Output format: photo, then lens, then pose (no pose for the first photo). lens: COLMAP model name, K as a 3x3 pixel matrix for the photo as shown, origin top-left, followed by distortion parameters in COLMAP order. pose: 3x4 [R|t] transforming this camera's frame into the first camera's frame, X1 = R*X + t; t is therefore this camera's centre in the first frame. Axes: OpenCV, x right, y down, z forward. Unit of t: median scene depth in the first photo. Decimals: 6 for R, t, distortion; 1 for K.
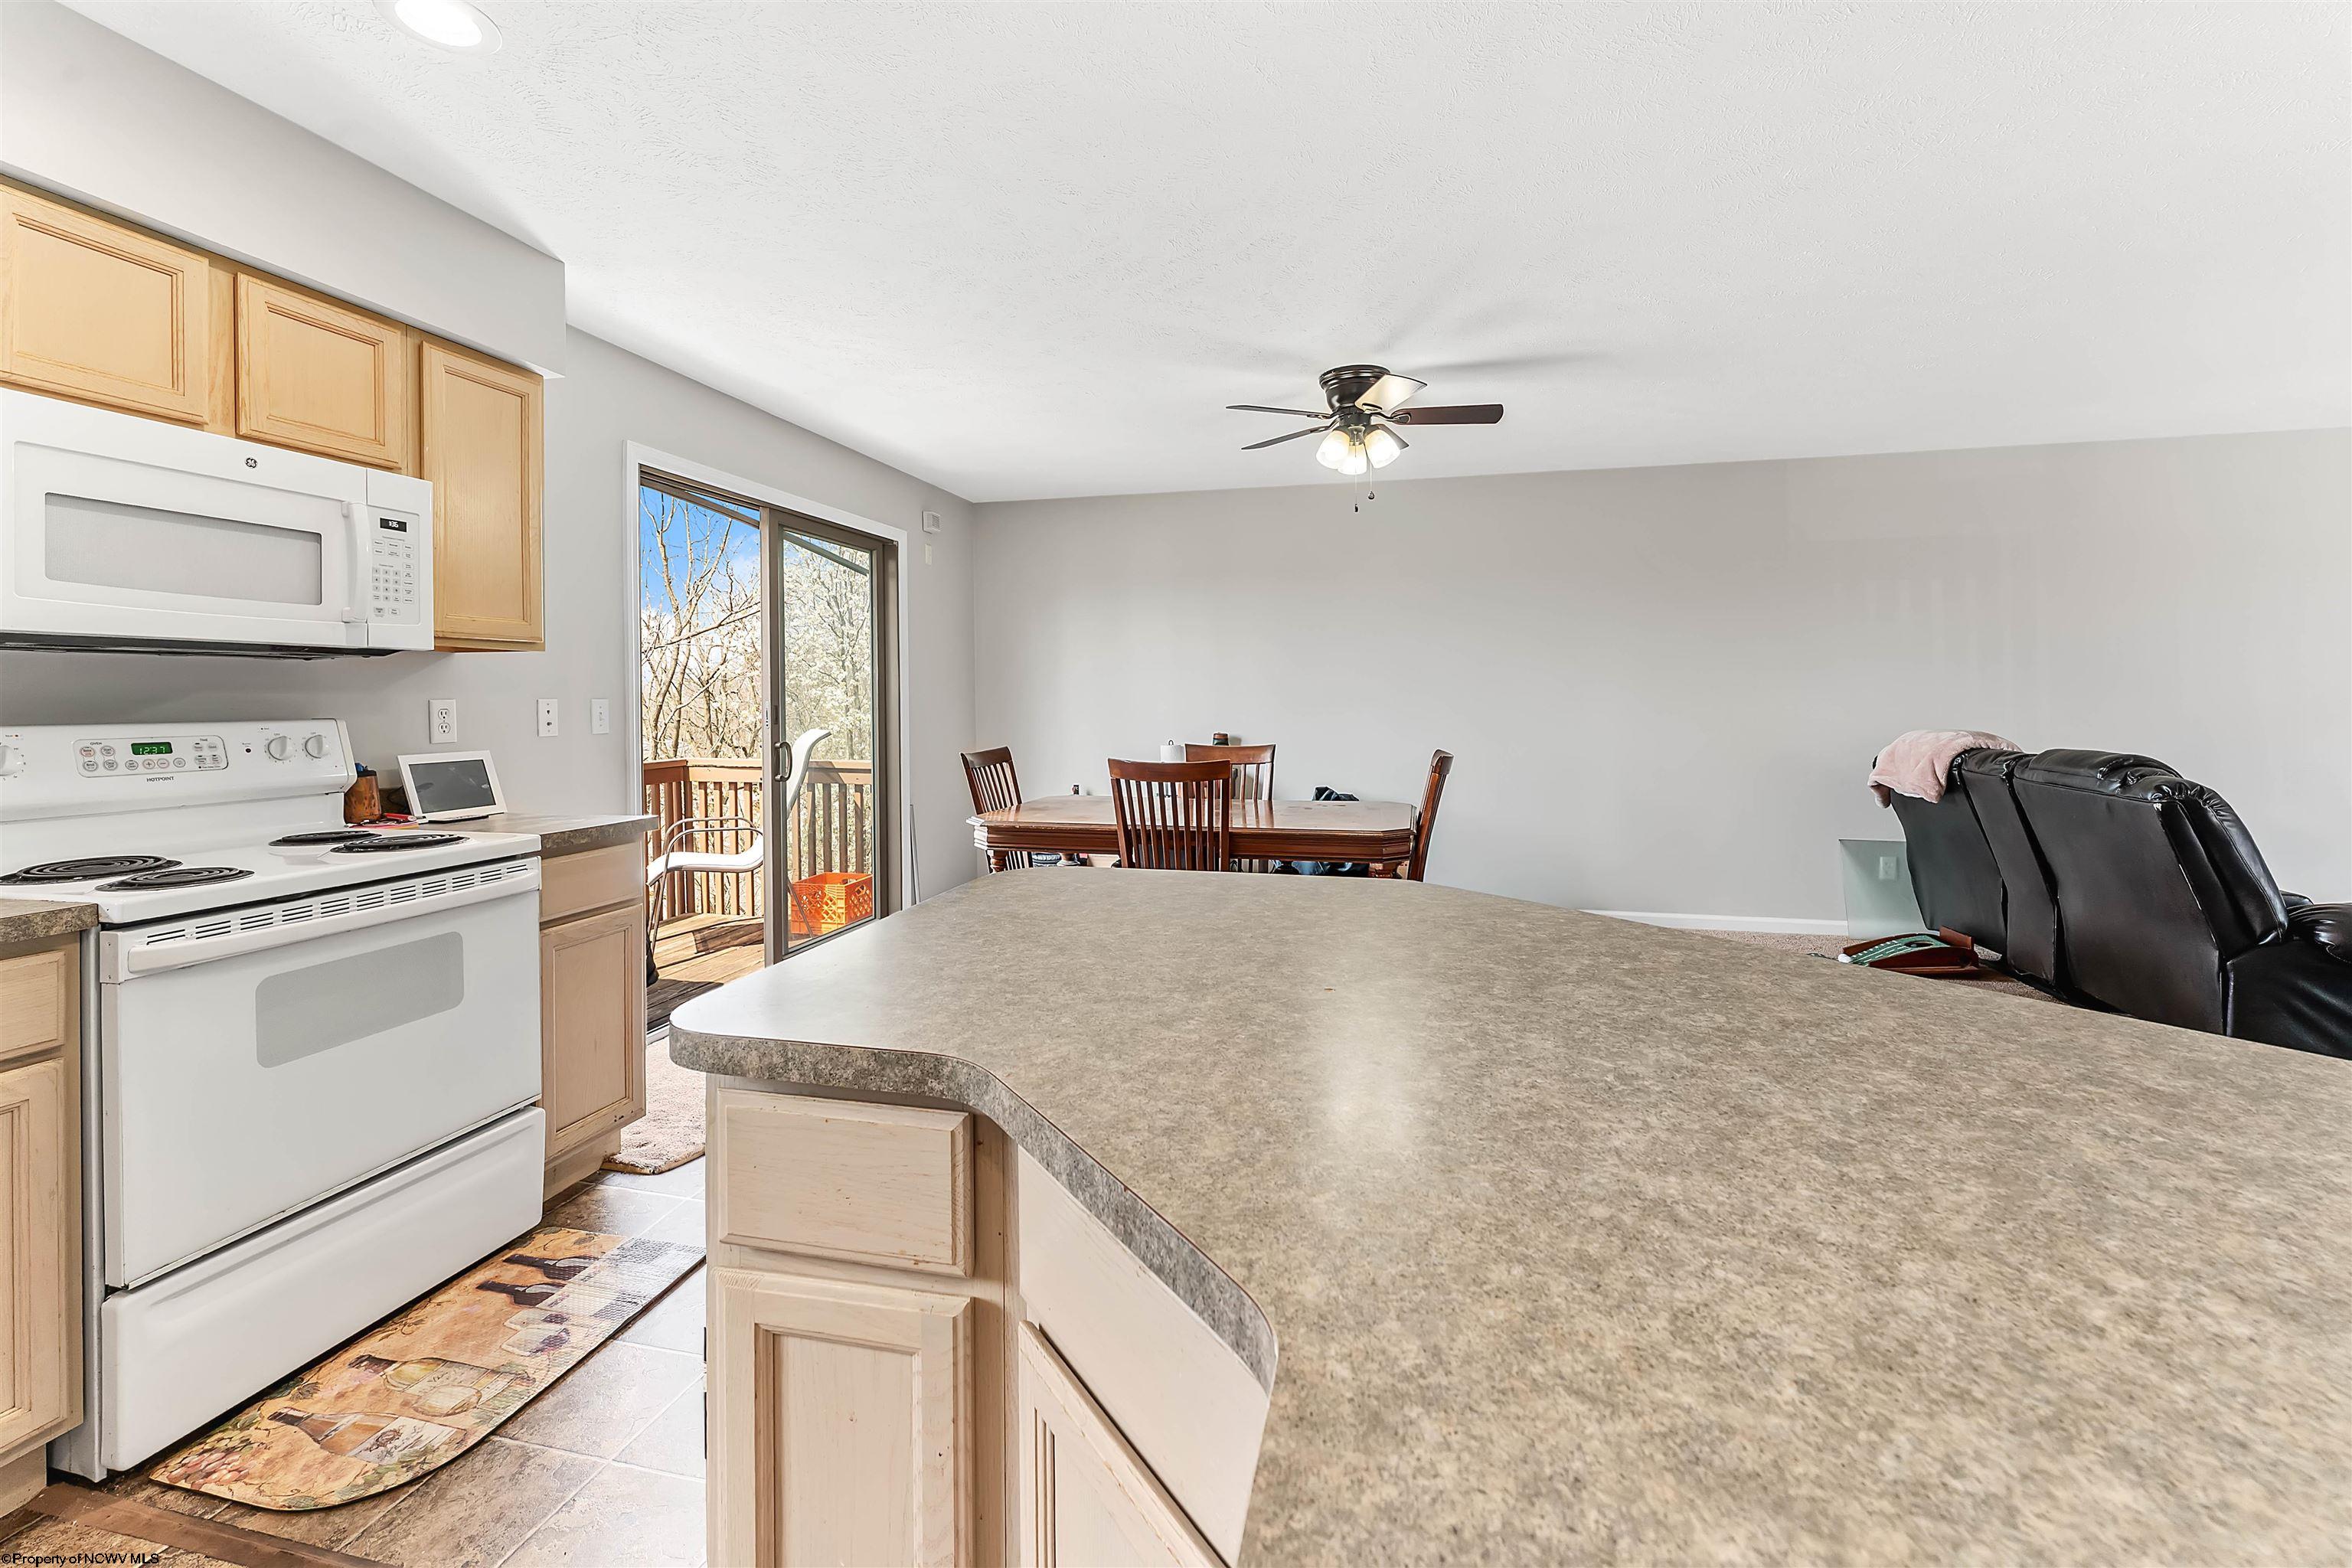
lens RADIAL K [[988.8, 0, 1159.1], [0, 988.8, 689.5], [0, 0, 1]] dist [-0.000821, -0.000173]
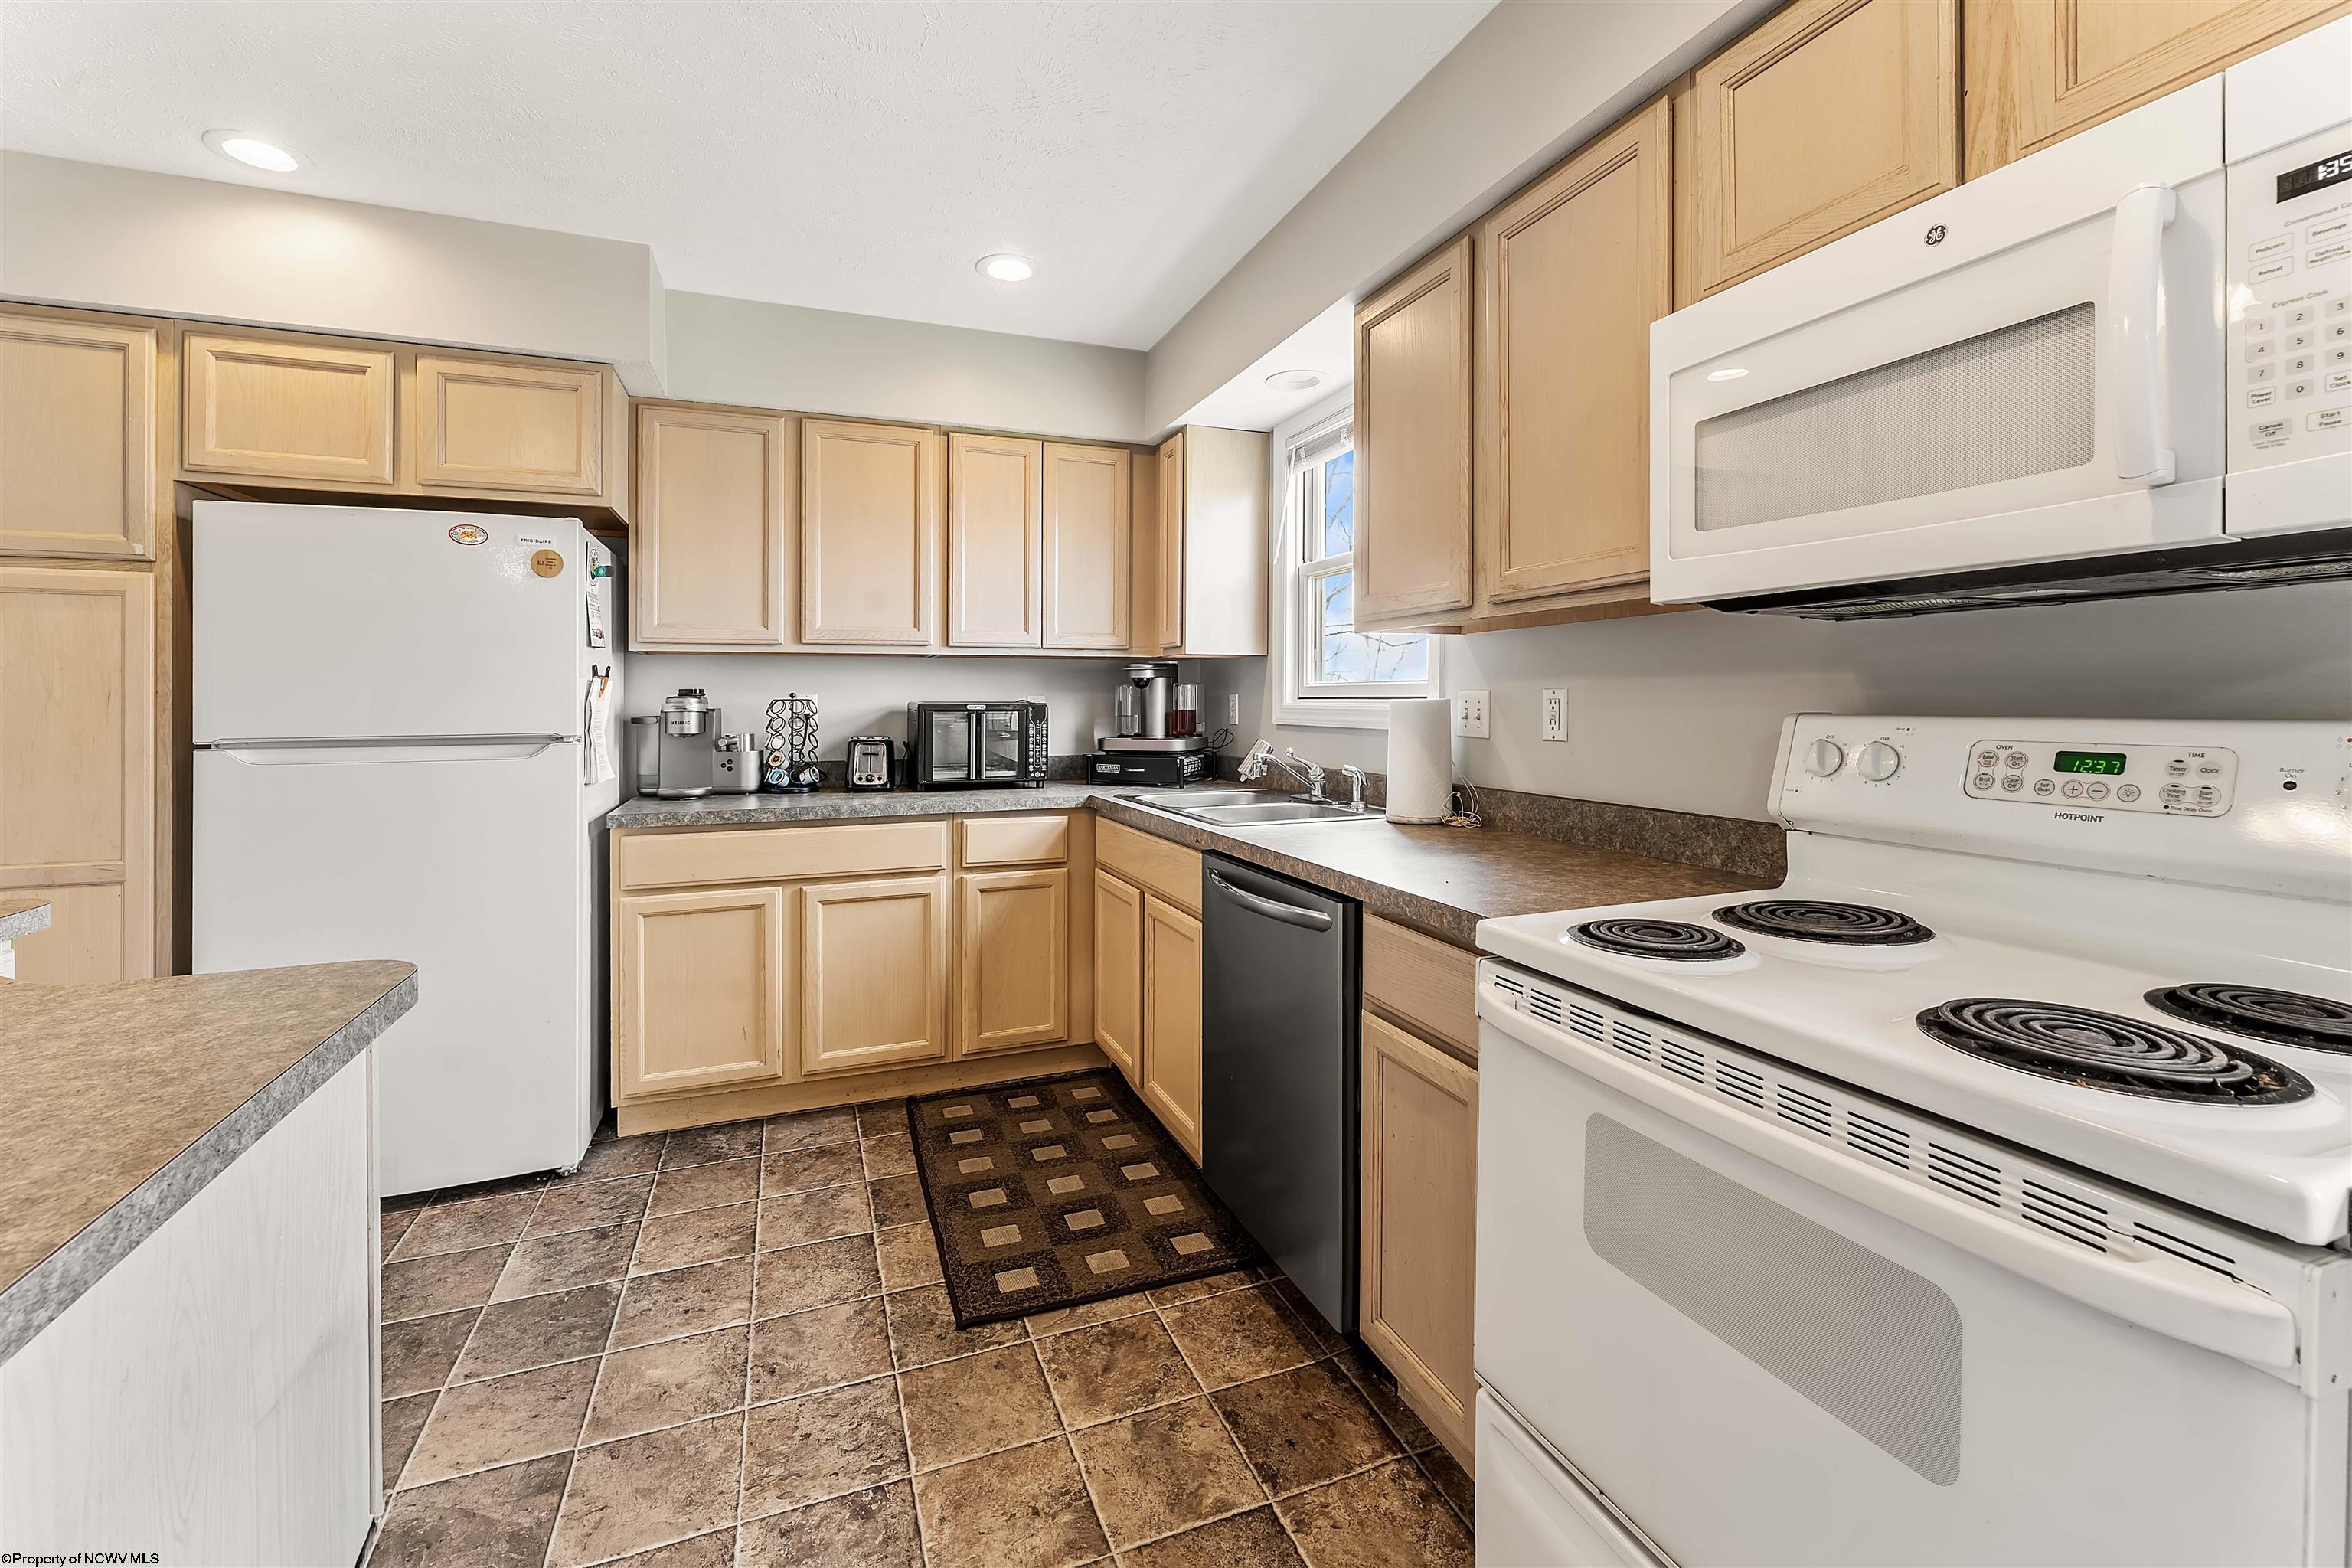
lens RADIAL K [[985.7, 0, 1170.5], [0, 985.7, 707.5], [0, 0, 1]] dist [-0.002430, -0.000380]
pose [[-0.817340, 0.018576, -0.575857, -0.236307], [0.020005, 0.999792, 0.003858, 0.013609], [0.575809, -0.008367, -0.817542, 1.045039]]
